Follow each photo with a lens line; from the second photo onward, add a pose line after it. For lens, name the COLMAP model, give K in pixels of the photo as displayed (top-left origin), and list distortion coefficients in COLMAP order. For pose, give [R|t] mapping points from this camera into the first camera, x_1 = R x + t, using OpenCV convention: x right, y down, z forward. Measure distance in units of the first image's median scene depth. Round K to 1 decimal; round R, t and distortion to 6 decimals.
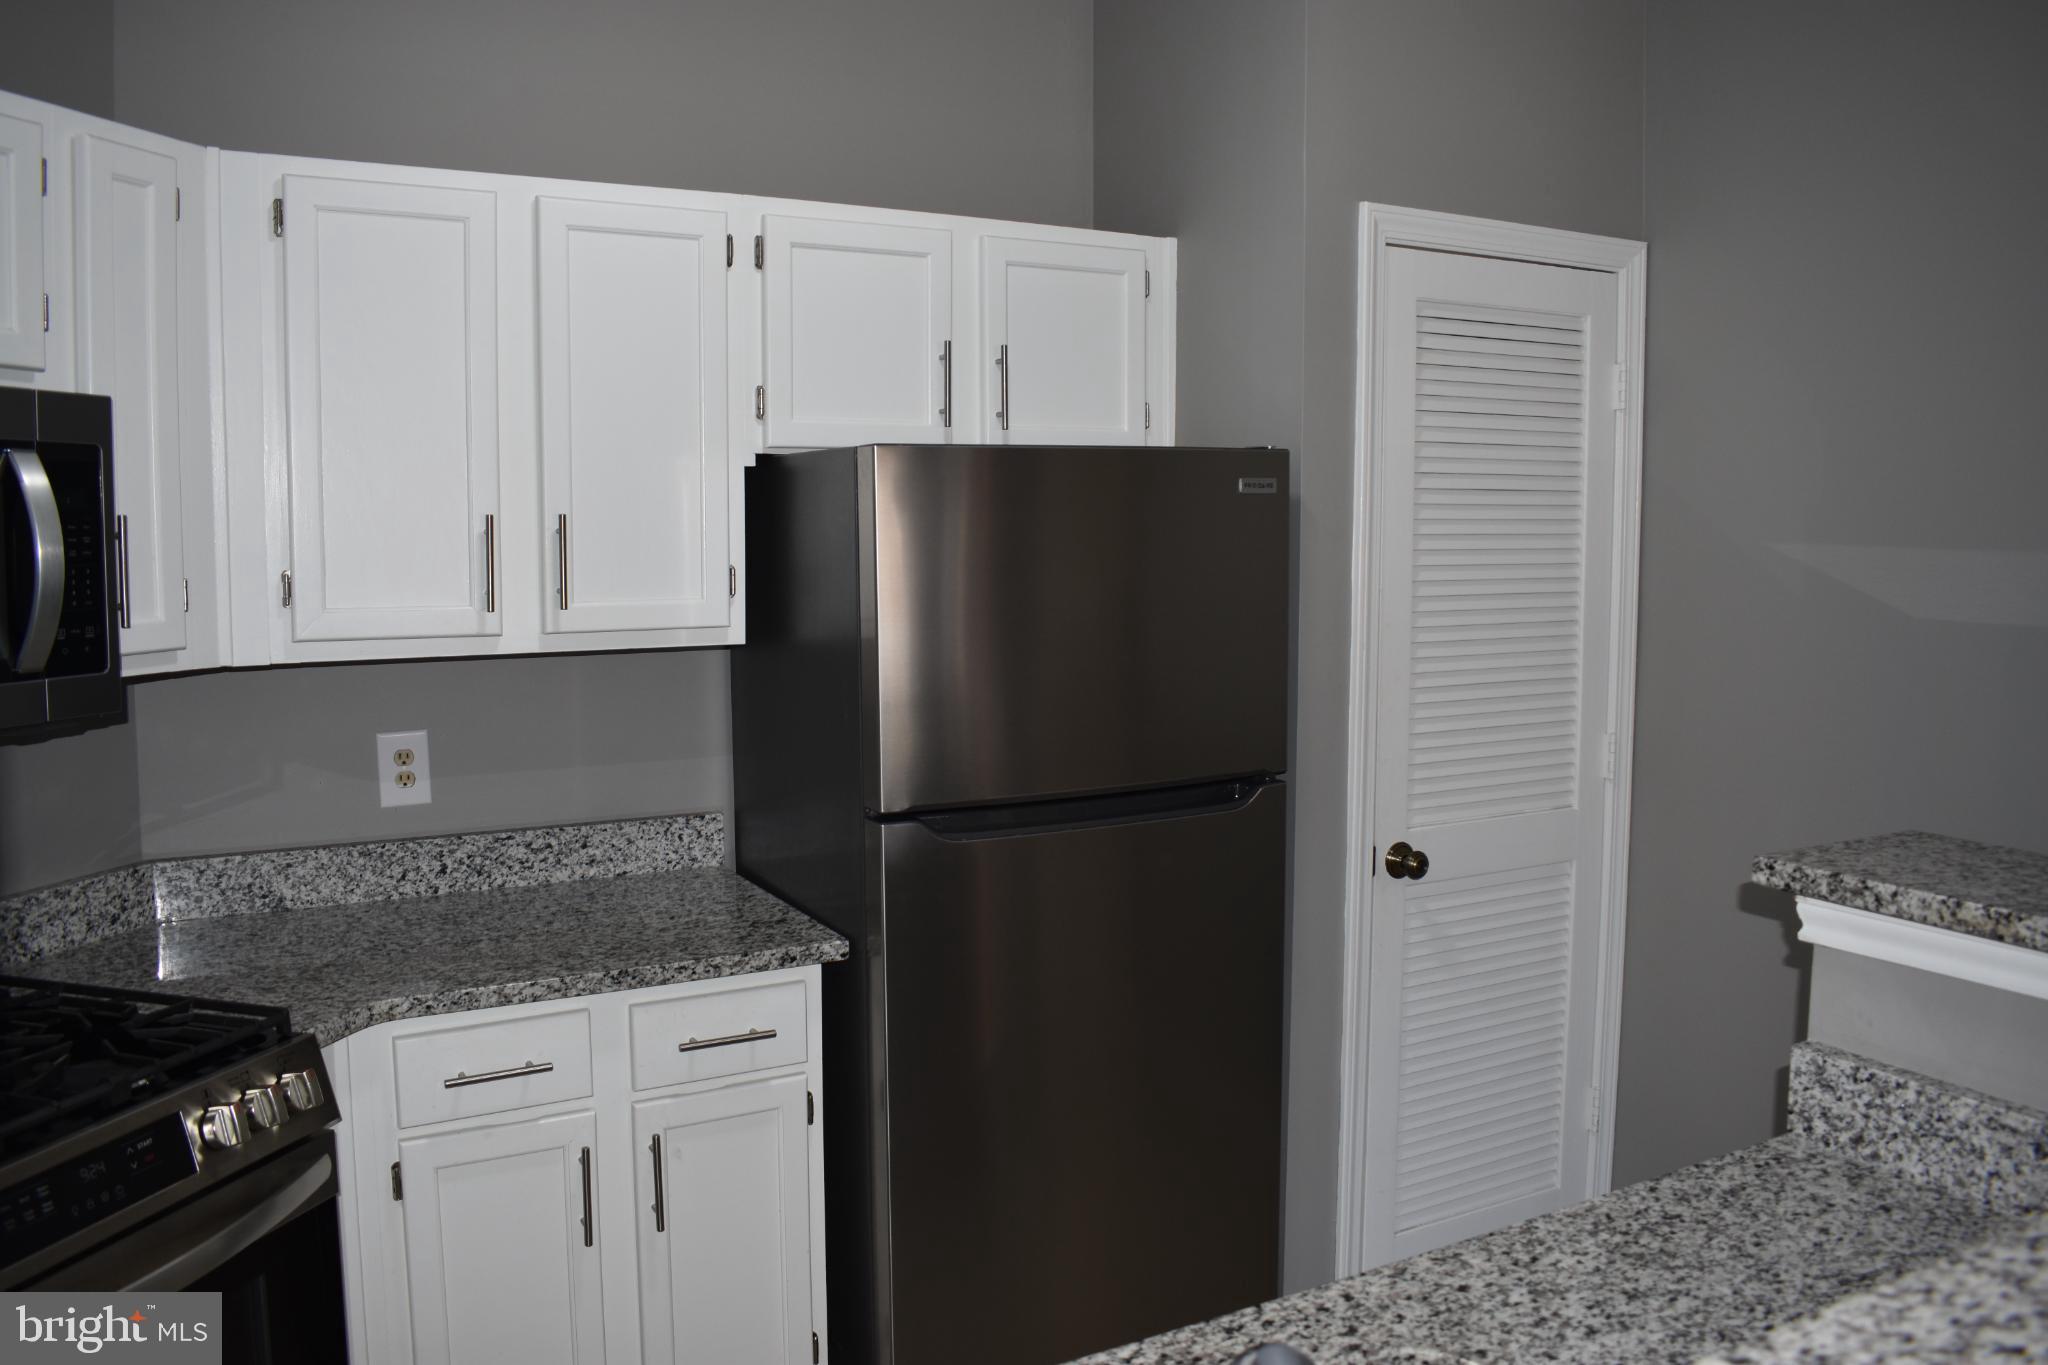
lens RADIAL K [[1591.0, 0, 1035.2], [0, 1591.0, 672.4], [0, 0, 1]] dist [-0.094865, 0.014249]
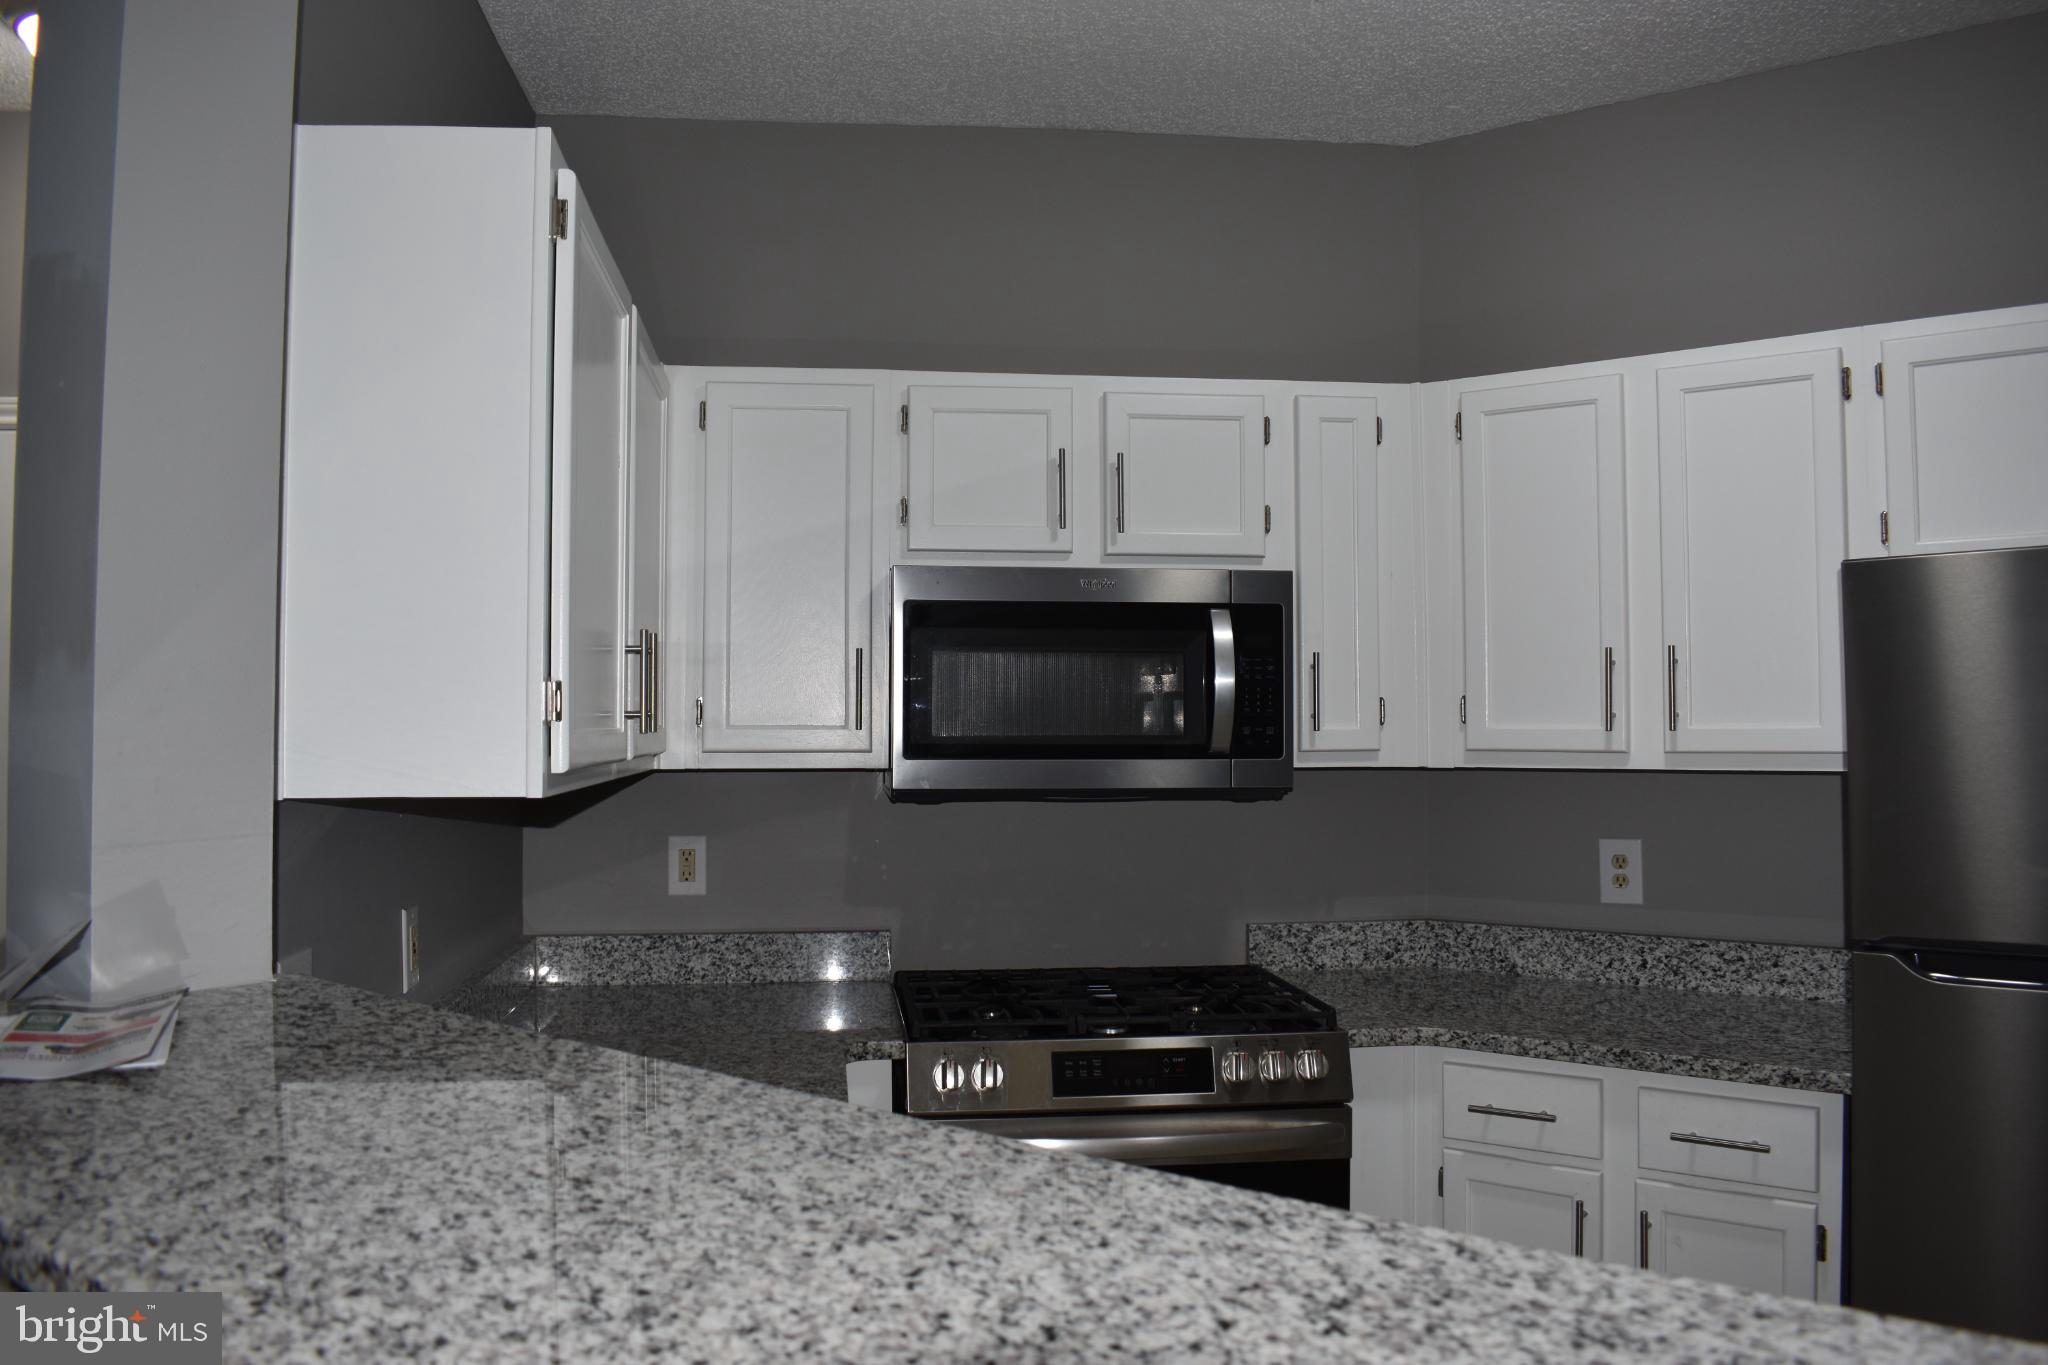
lens RADIAL K [[1591.0, 0, 1035.2], [0, 1591.0, 672.4], [0, 0, 1]] dist [-0.094865, 0.014249]
pose [[0.385138, -0.027881, -0.922438, 0.525888], [-0.081080, 0.994656, -0.063917, 0.025442], [0.919291, 0.099408, 0.380819, 0.154608]]
